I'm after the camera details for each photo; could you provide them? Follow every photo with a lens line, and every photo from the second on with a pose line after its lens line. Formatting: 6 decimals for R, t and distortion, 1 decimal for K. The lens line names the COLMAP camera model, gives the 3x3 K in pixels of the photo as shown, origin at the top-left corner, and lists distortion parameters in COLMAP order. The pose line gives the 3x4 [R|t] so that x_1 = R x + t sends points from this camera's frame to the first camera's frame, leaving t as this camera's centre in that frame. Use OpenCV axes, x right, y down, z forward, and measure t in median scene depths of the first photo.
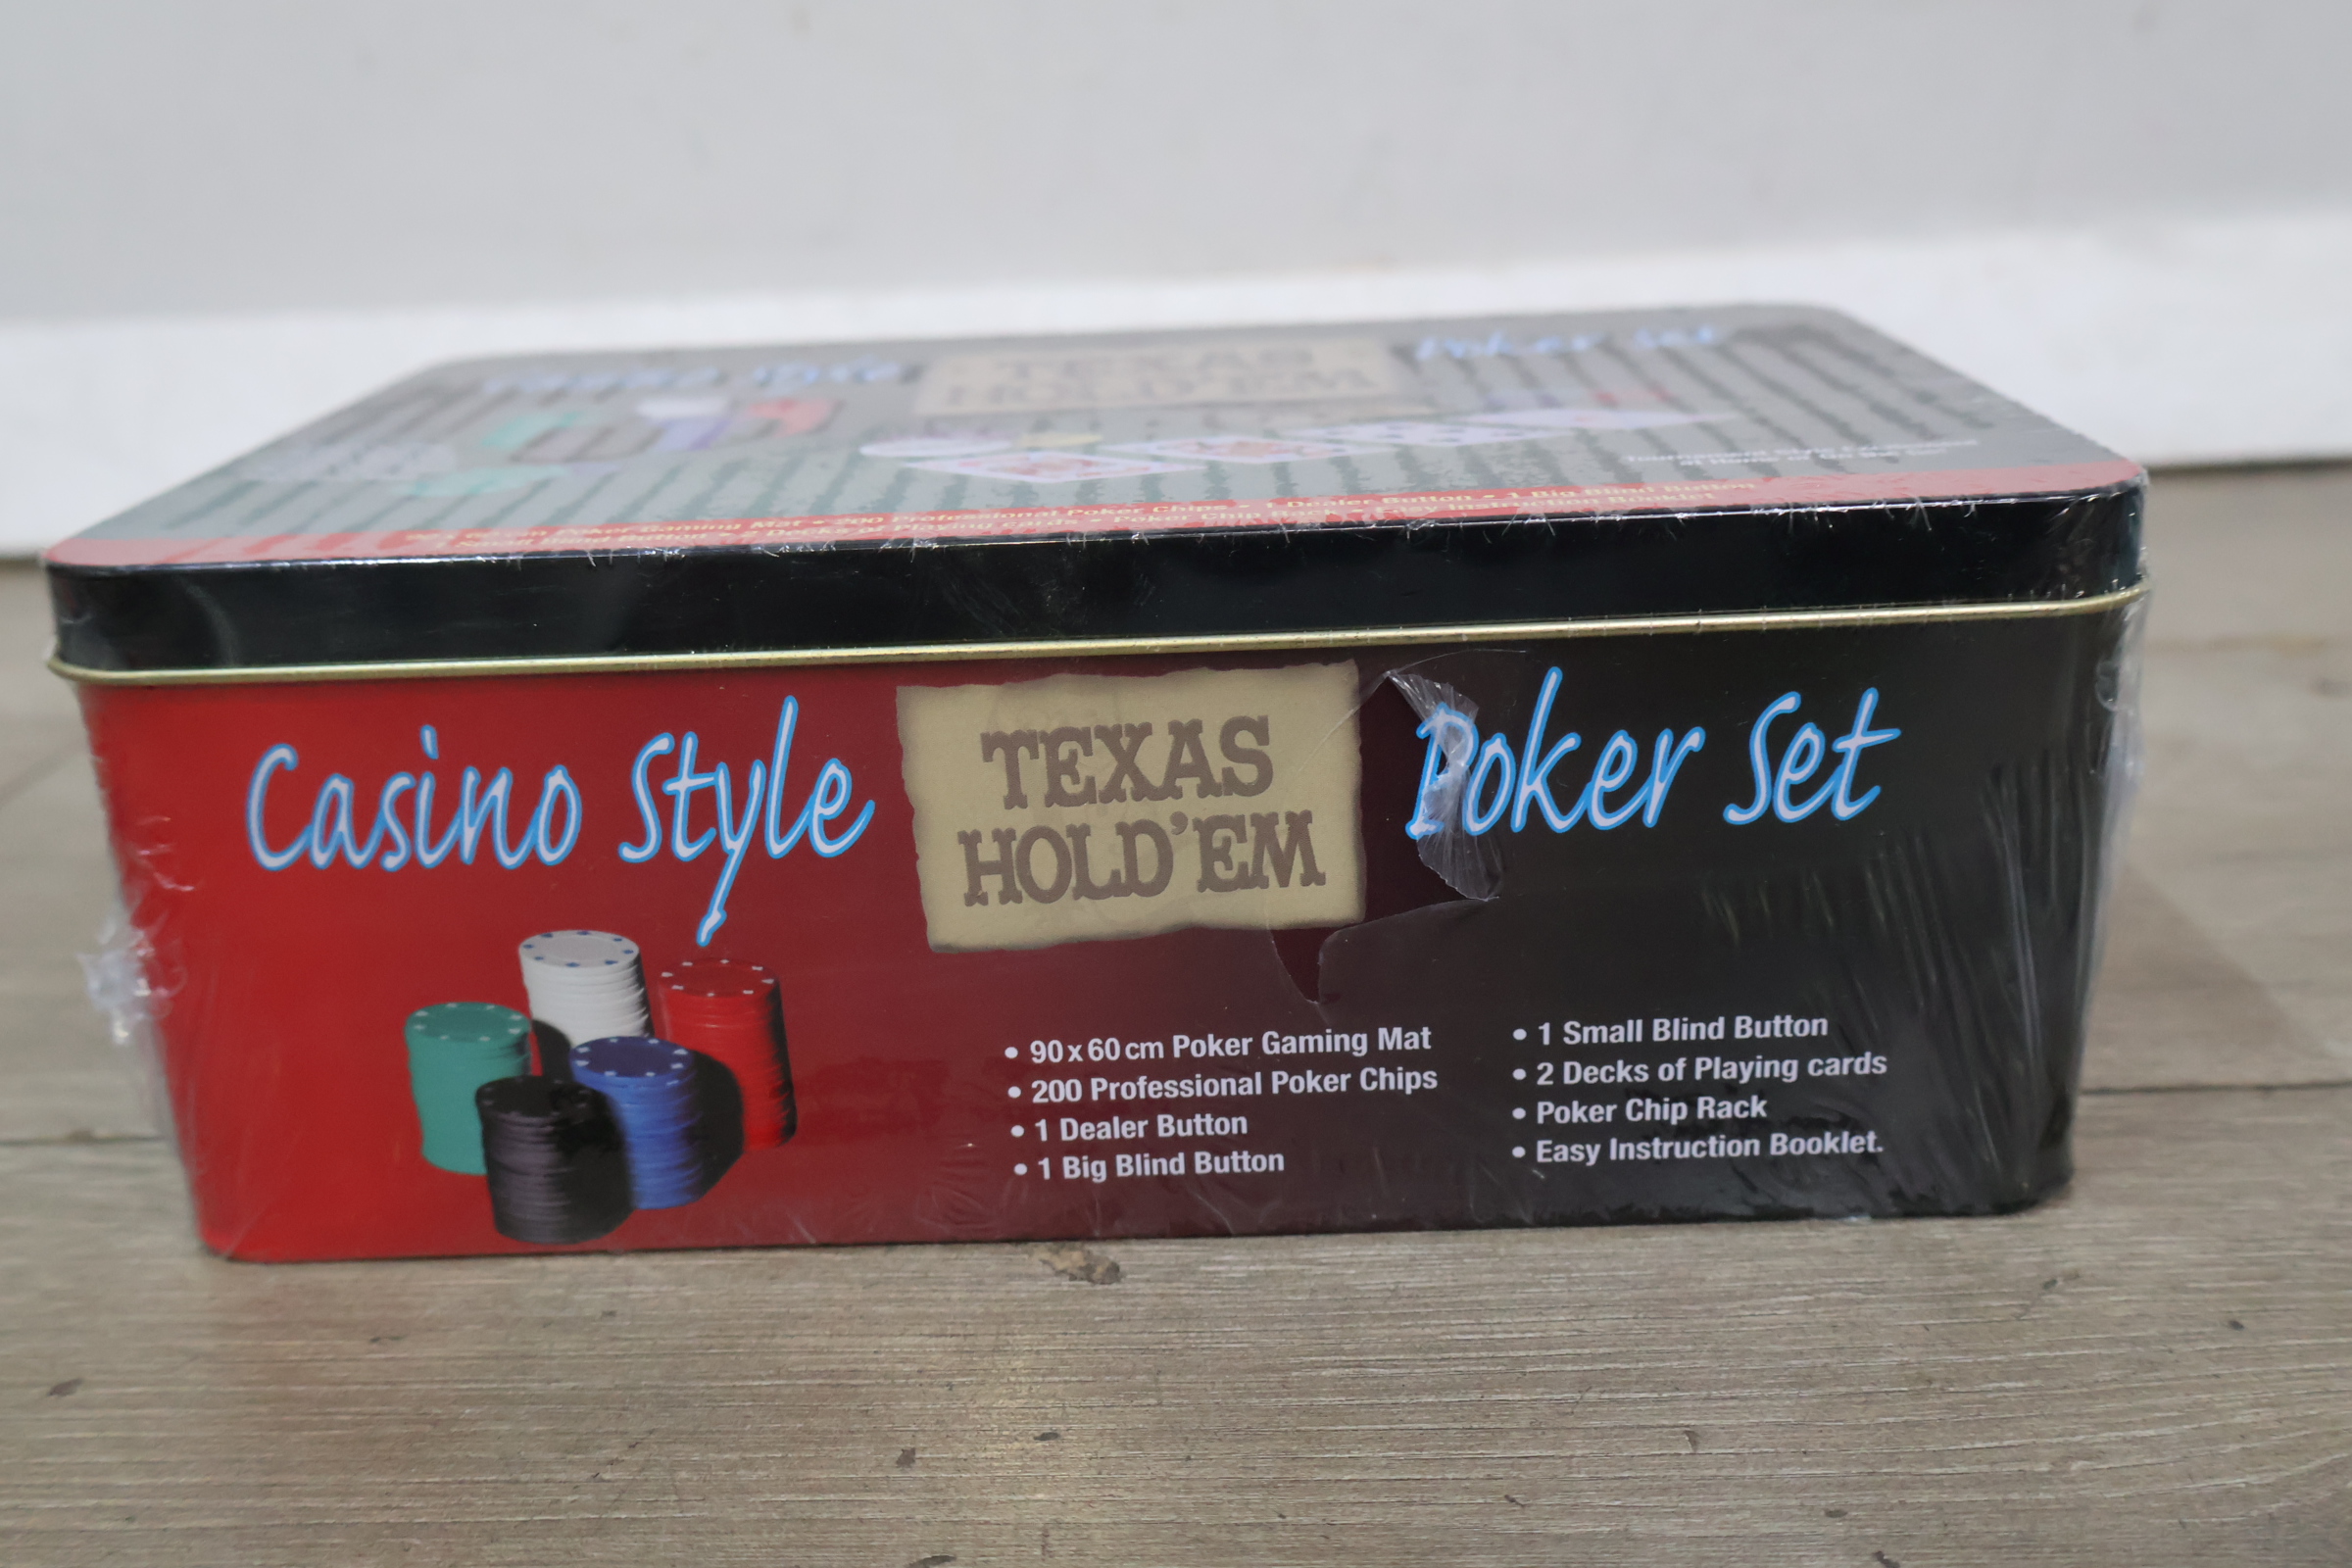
lens RADIAL K [[2174.5, 0, 1170.7], [0, 2174.5, 785.0], [0, 0, 1]] dist [0.018533, 0.003054]
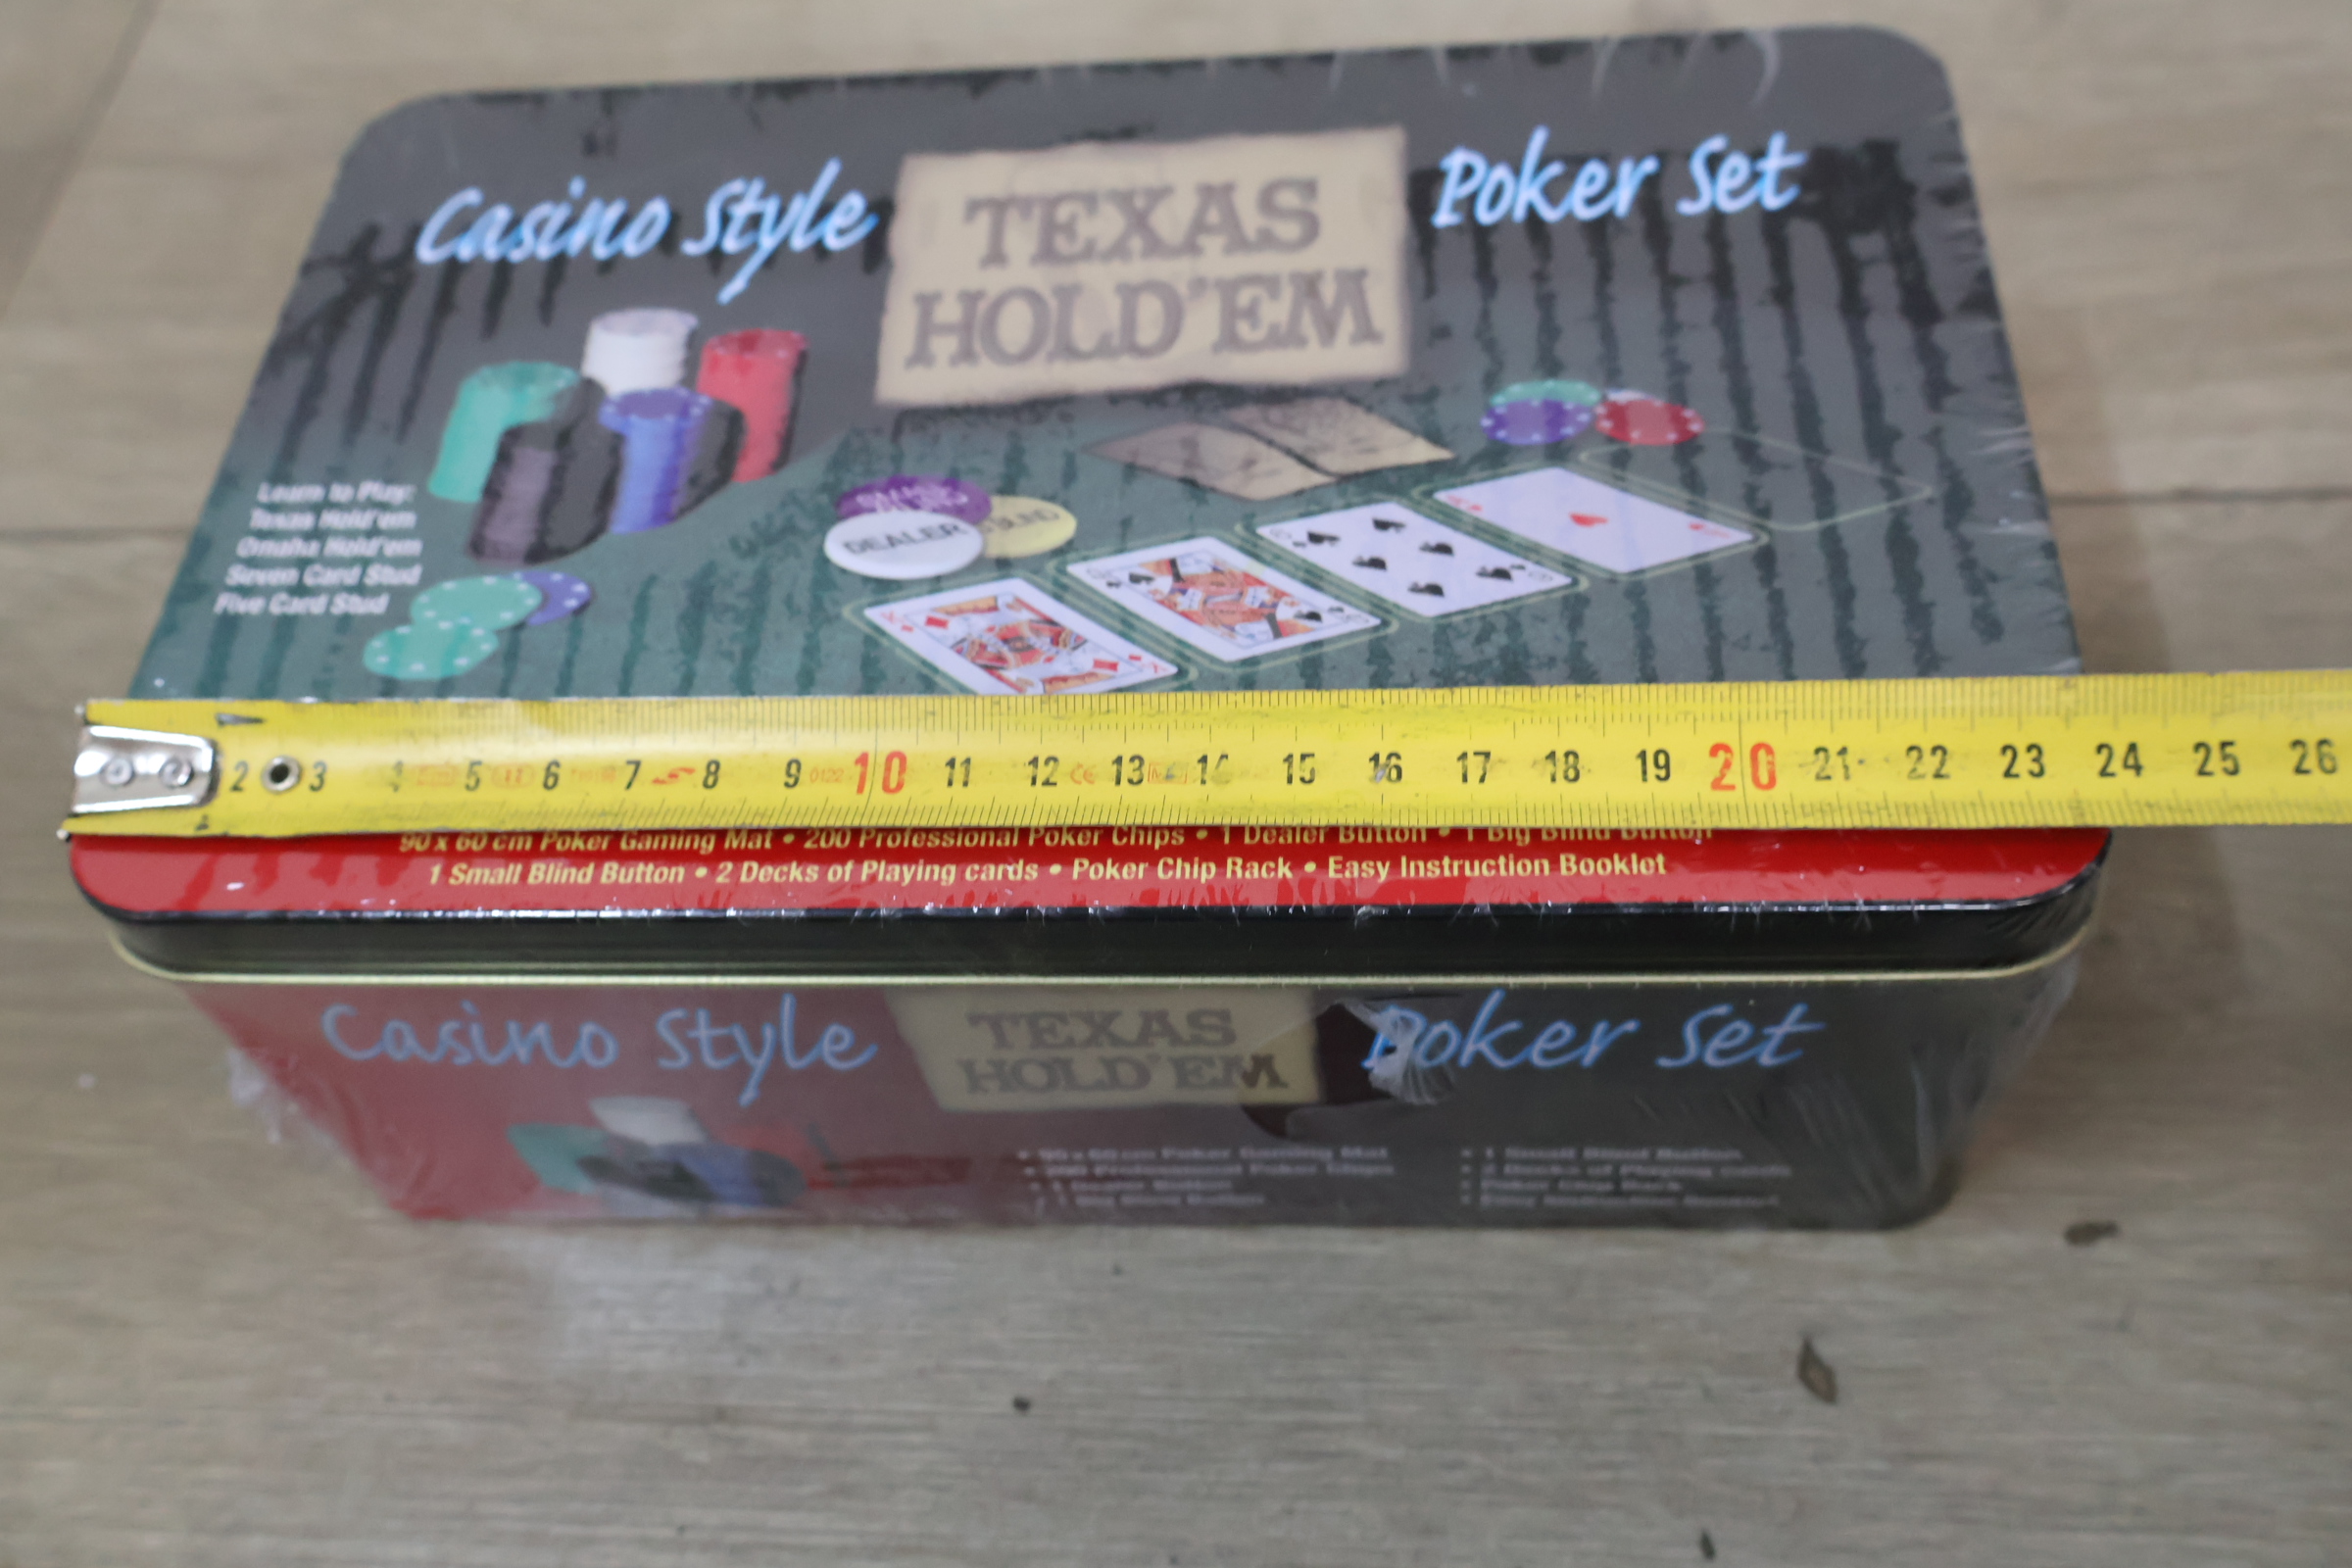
lens RADIAL K [[2172.6, 0, 1176.0], [0, 2172.6, 784.0], [0, 0, 1]] dist [0.021693, -0.004275]
pose [[0.997951, -0.008265, -0.063439, 0.084766], [0.044037, 0.808049, 0.587467, -0.730702], [0.046406, -0.589057, 0.806758, 0.194864]]
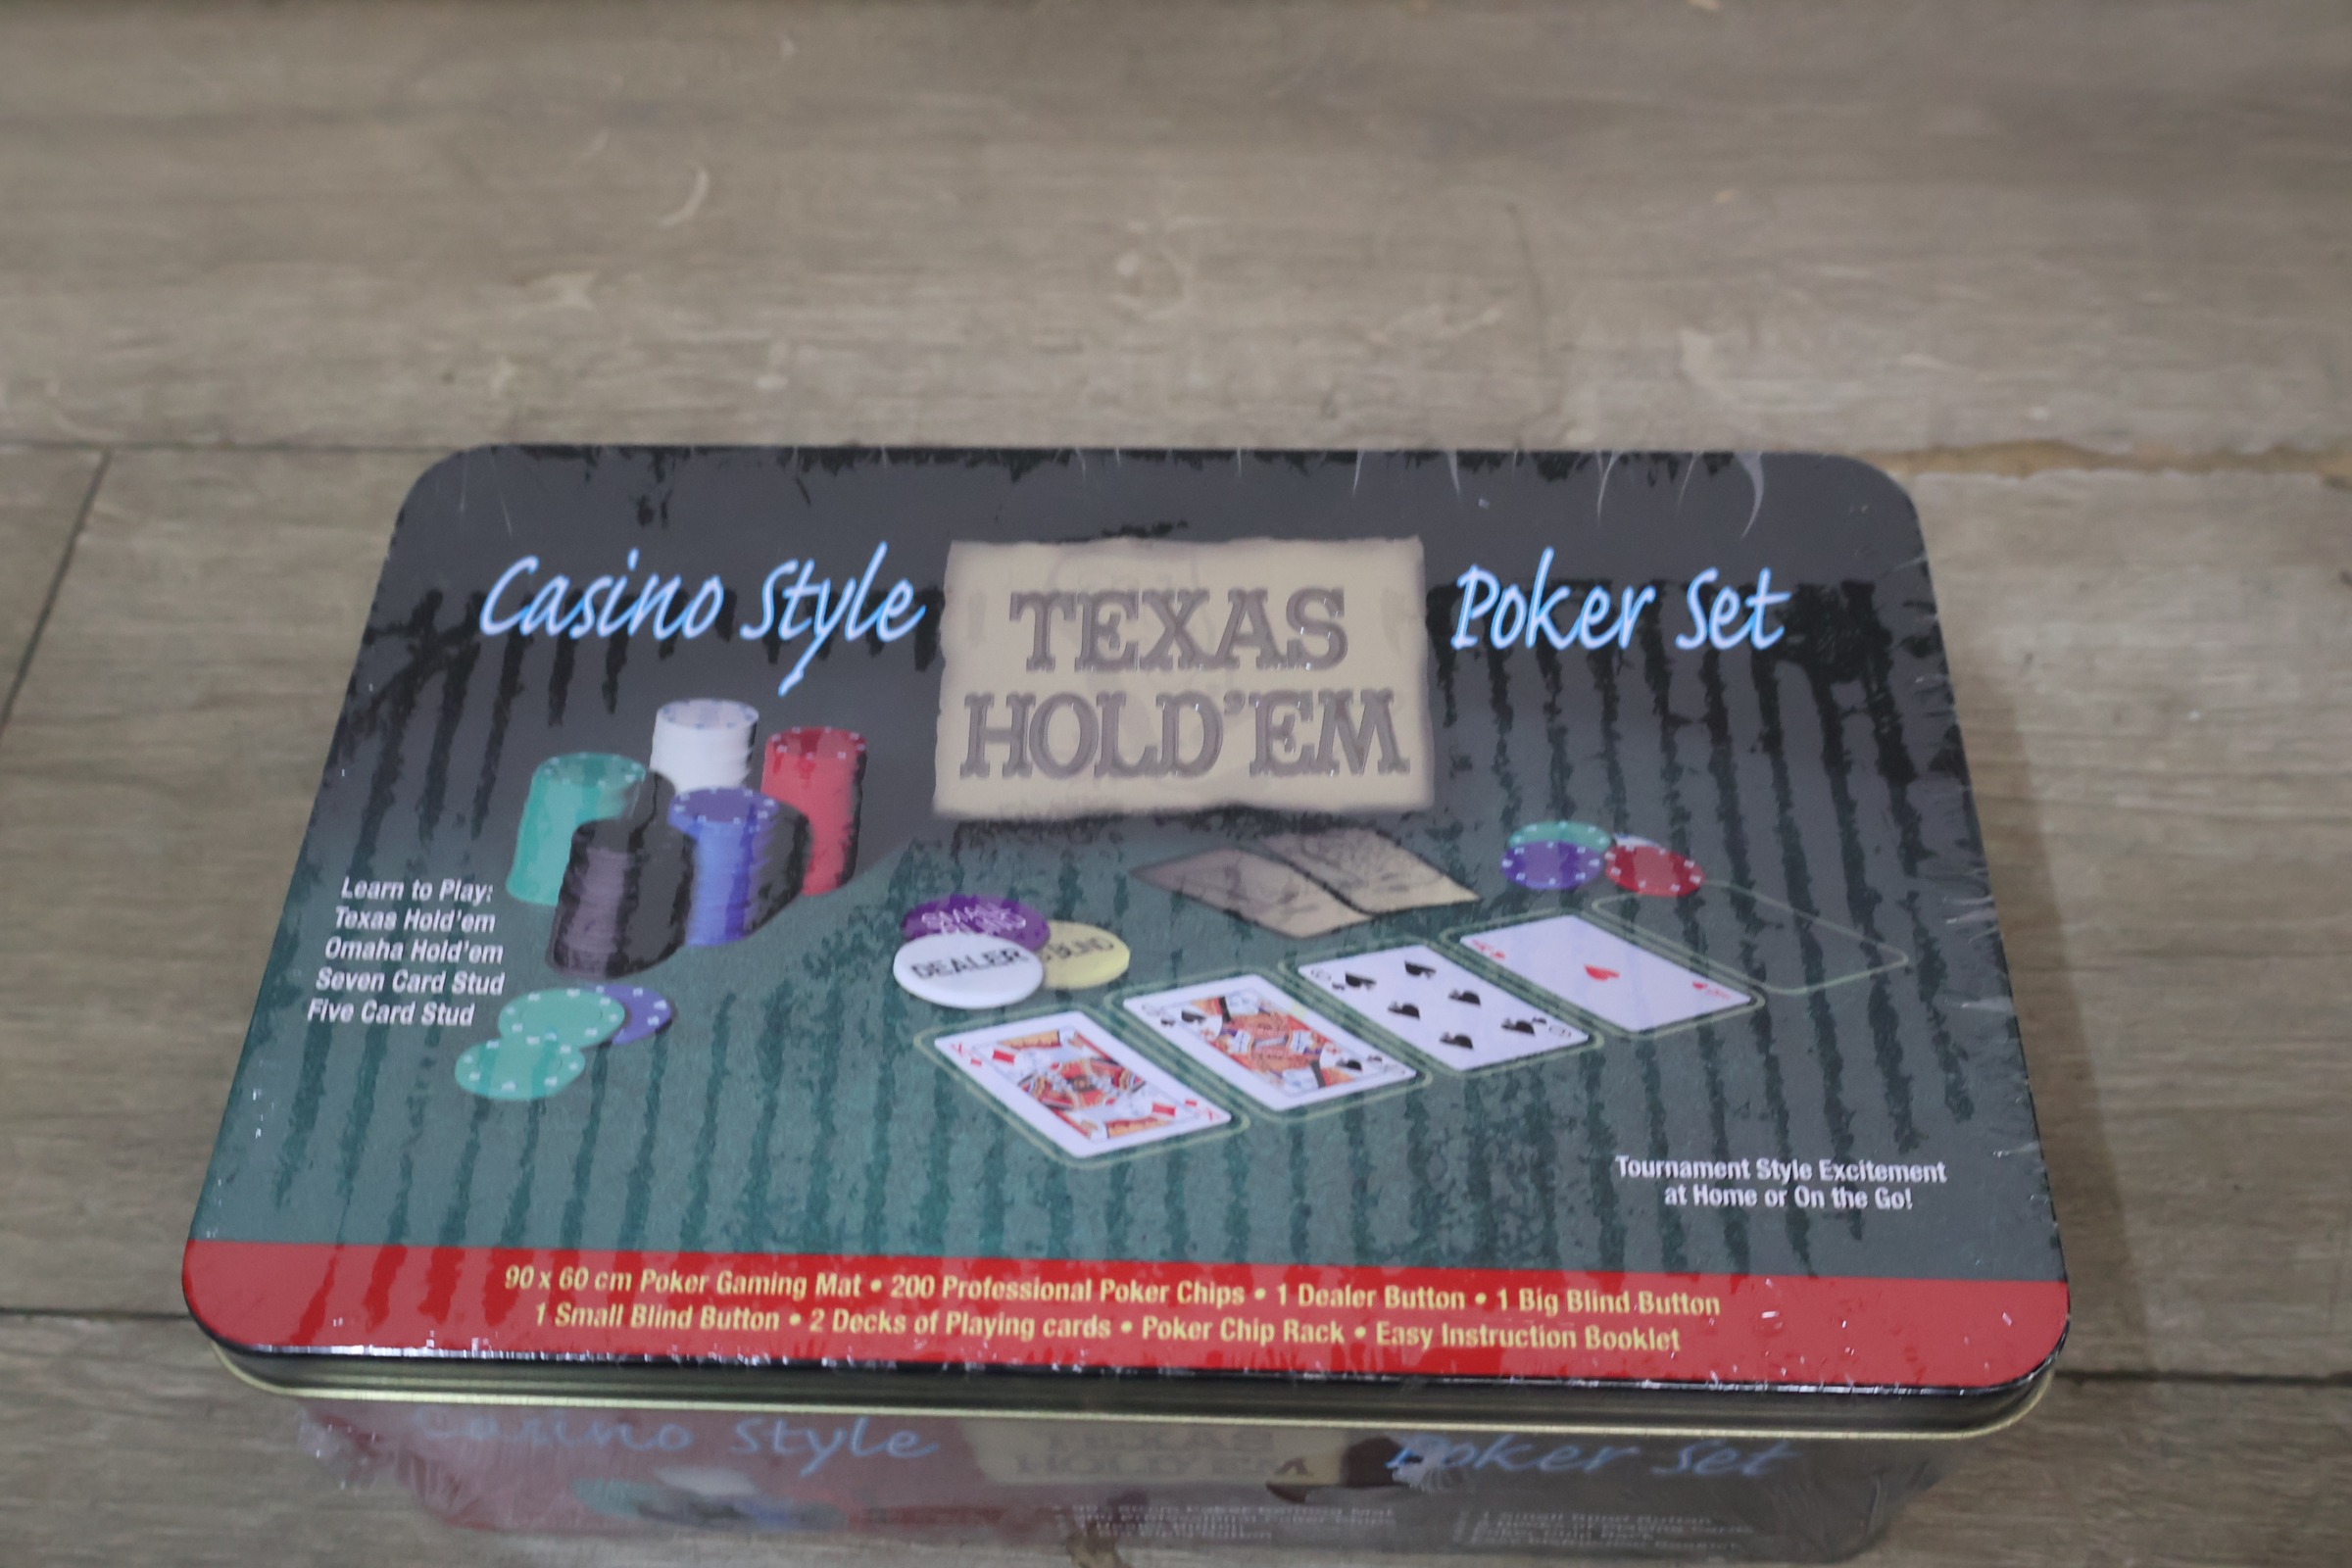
lens RADIAL K [[2166.2, 0, 1175.0], [0, 2166.2, 793.4], [0, 0, 1]] dist [0.023178, -0.011009]
pose [[0.999863, 0.014629, 0.007687, -0.021585], [-0.016249, 0.785512, 0.618633, -0.998396], [0.003012, -0.618673, 0.785642, 0.283783]]
